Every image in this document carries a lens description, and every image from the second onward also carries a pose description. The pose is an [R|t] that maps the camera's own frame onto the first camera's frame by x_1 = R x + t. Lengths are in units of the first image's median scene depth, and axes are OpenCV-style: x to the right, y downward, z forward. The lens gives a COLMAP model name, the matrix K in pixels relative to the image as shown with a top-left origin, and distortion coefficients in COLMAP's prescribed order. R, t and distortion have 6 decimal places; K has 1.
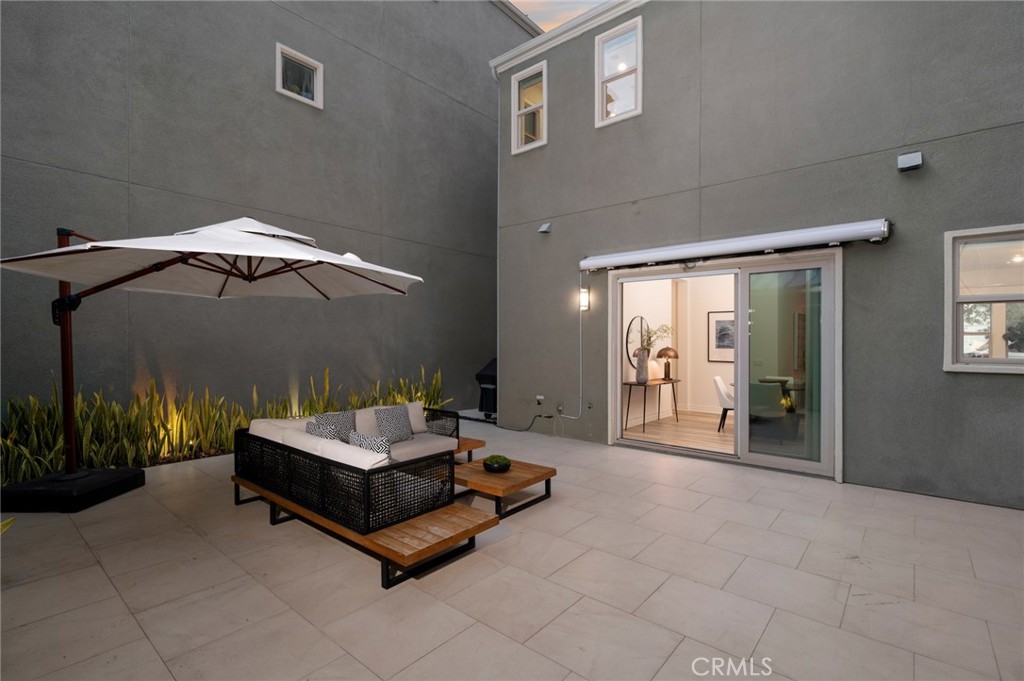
lens RADIAL K [[472.0, 0, 512.0], [0, 472.0, 340.5], [0, 0, 1]] dist [-0.000210, -0.000018]
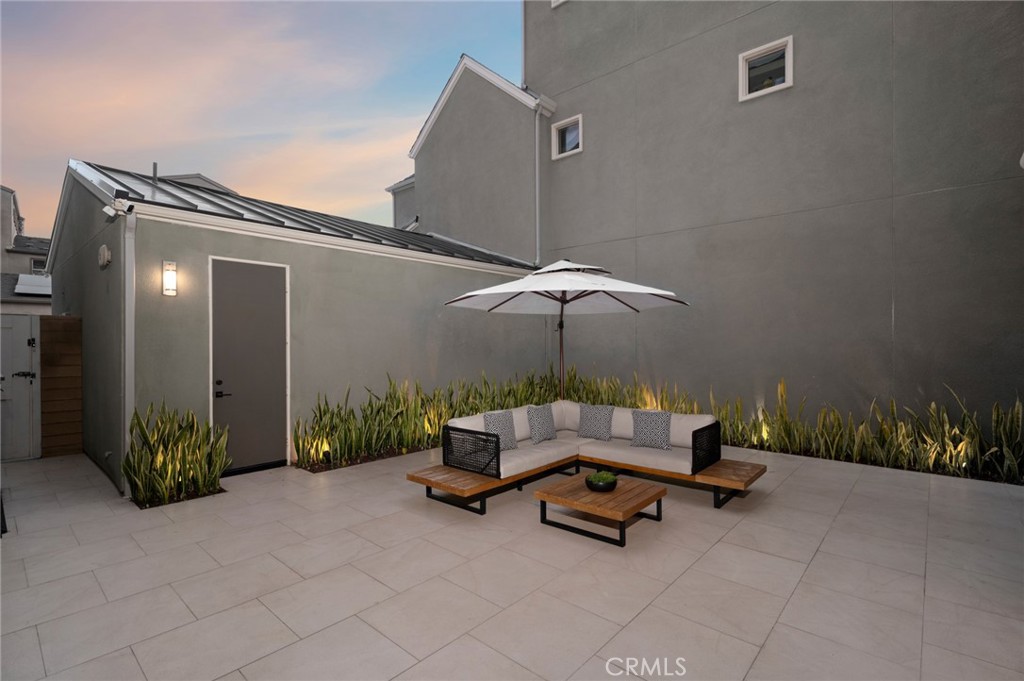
lens RADIAL K [[472.0, 0, 512.0], [0, 472.0, 340.5], [0, 0, 1]] dist [-0.000210, -0.000018]
pose [[-0.024407, -0.010202, -0.999650, 0.872751], [0.003560, 0.999941, -0.010291, 0.001450], [0.999696, -0.003809, -0.024370, 0.853810]]
